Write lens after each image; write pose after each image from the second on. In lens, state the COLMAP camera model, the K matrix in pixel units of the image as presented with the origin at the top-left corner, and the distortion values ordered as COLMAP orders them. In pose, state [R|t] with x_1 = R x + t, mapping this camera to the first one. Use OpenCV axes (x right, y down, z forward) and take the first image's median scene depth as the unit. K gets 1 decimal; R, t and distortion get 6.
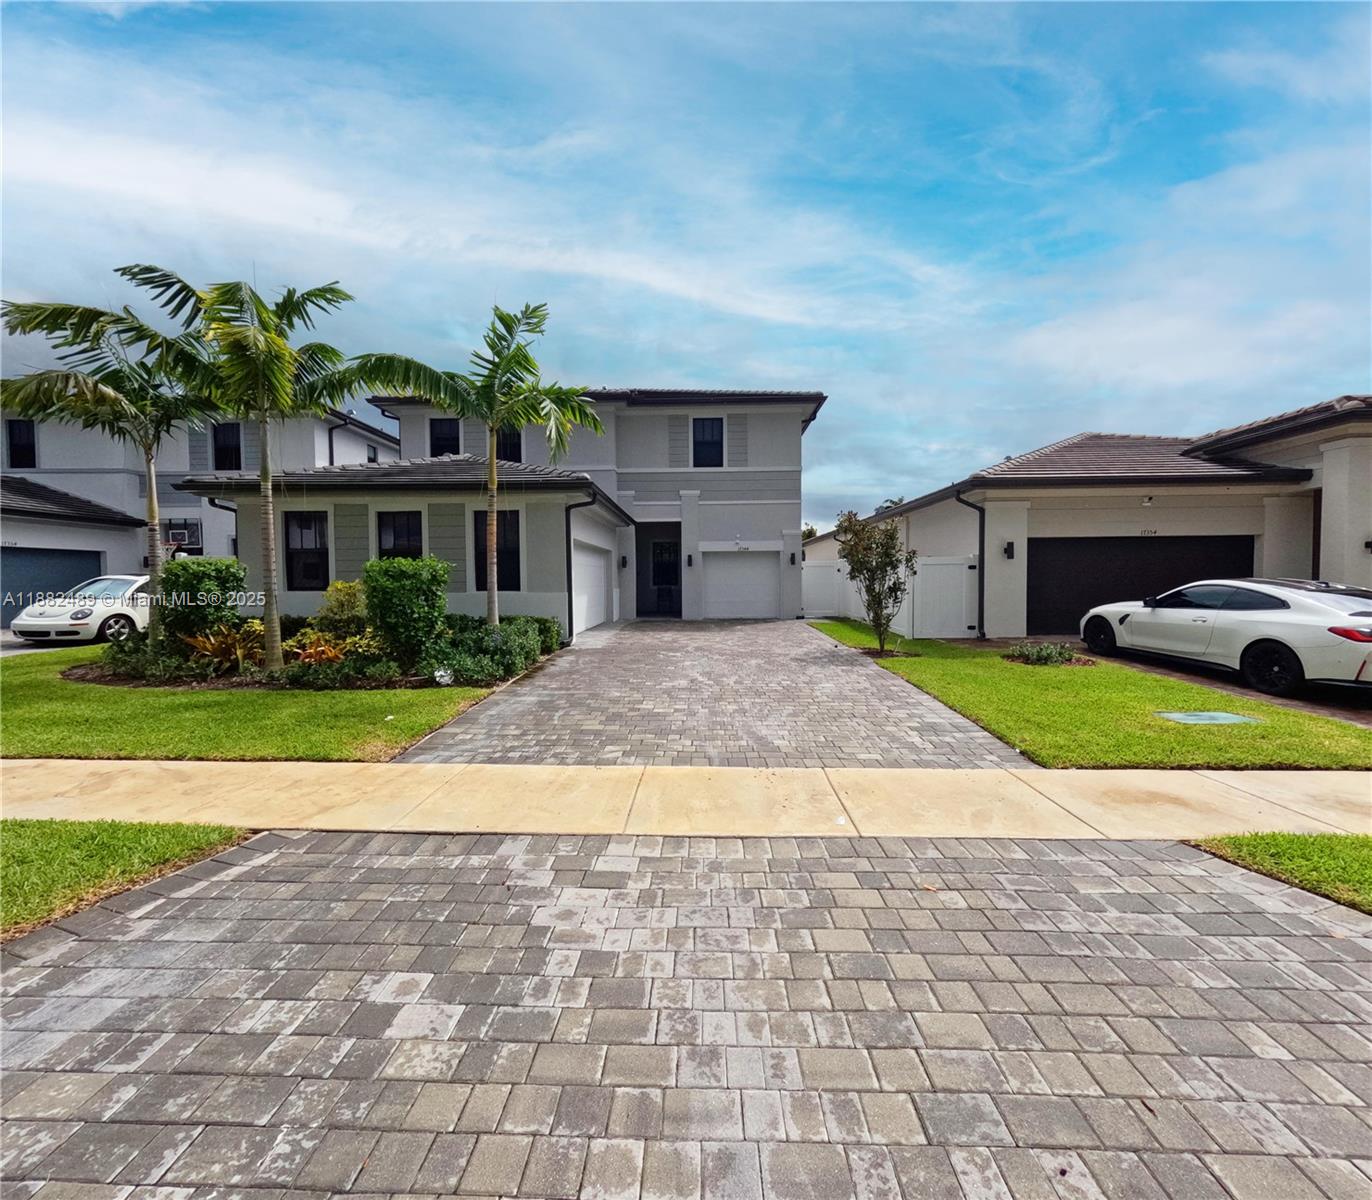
lens RADIAL K [[558.3, 0, 686.5], [0, 558.3, 600.7], [0, 0, 1]] dist [-0.001088, 0.000388]
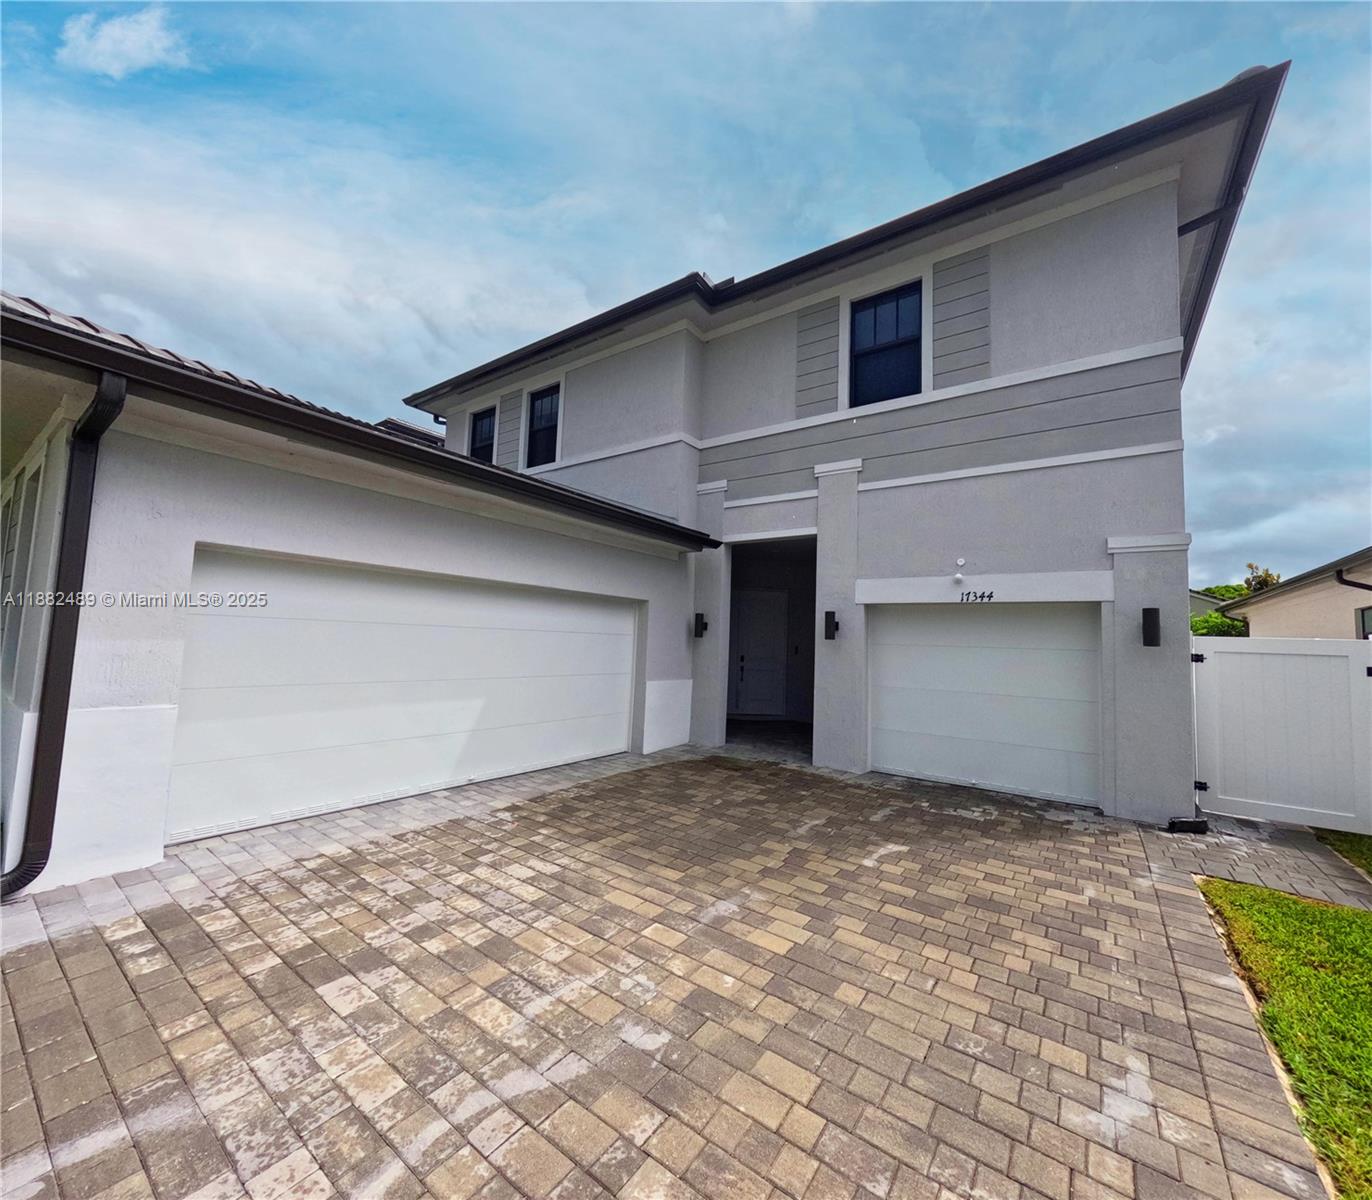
lens RADIAL K [[558.3, 0, 685.3], [0, 558.3, 600.9], [0, 0, 1]] dist [-0.001088, 0.000388]
pose [[0.825837, -0.002549, -0.563904, 0.150539], [-0.064290, 0.993044, -0.098643, -0.041771], [0.560233, 0.117716, 0.819928, 0.596022]]
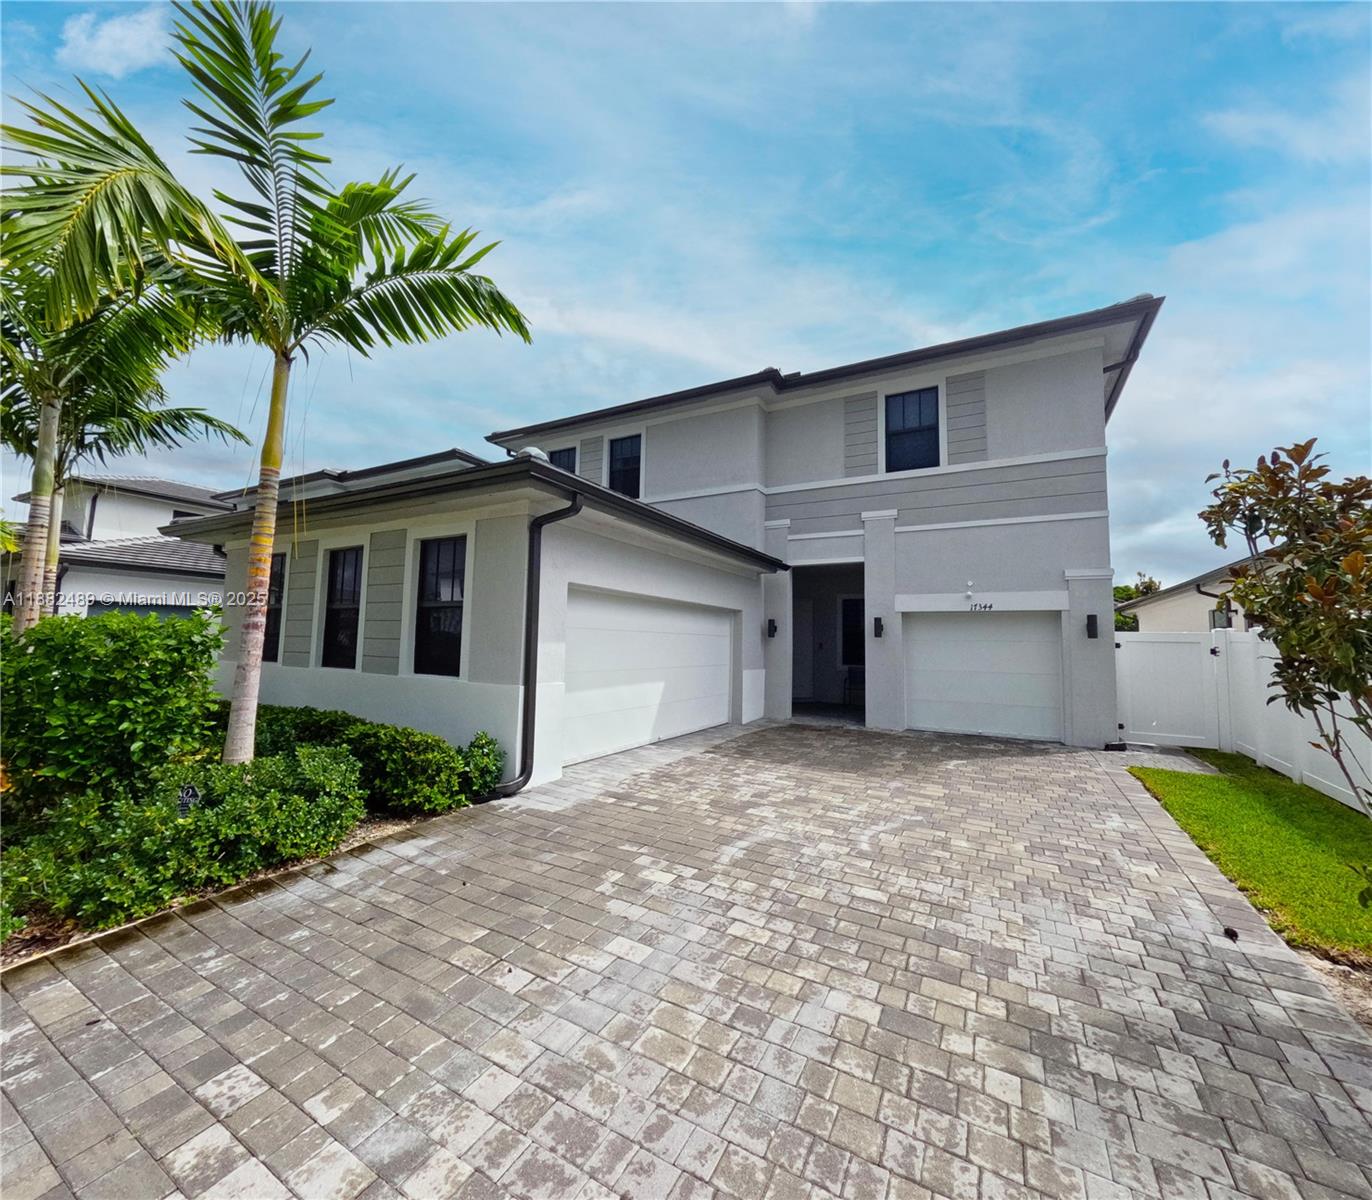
lens RADIAL K [[558.3, 0, 686.5], [0, 558.3, 598.7], [0, 0, 1]] dist [-0.001088, 0.000388]
pose [[0.885476, -0.011774, -0.464536, 0.100382], [-0.044841, 0.992849, -0.110638, -0.027579], [0.462517, 0.118797, 0.878616, 0.387217]]
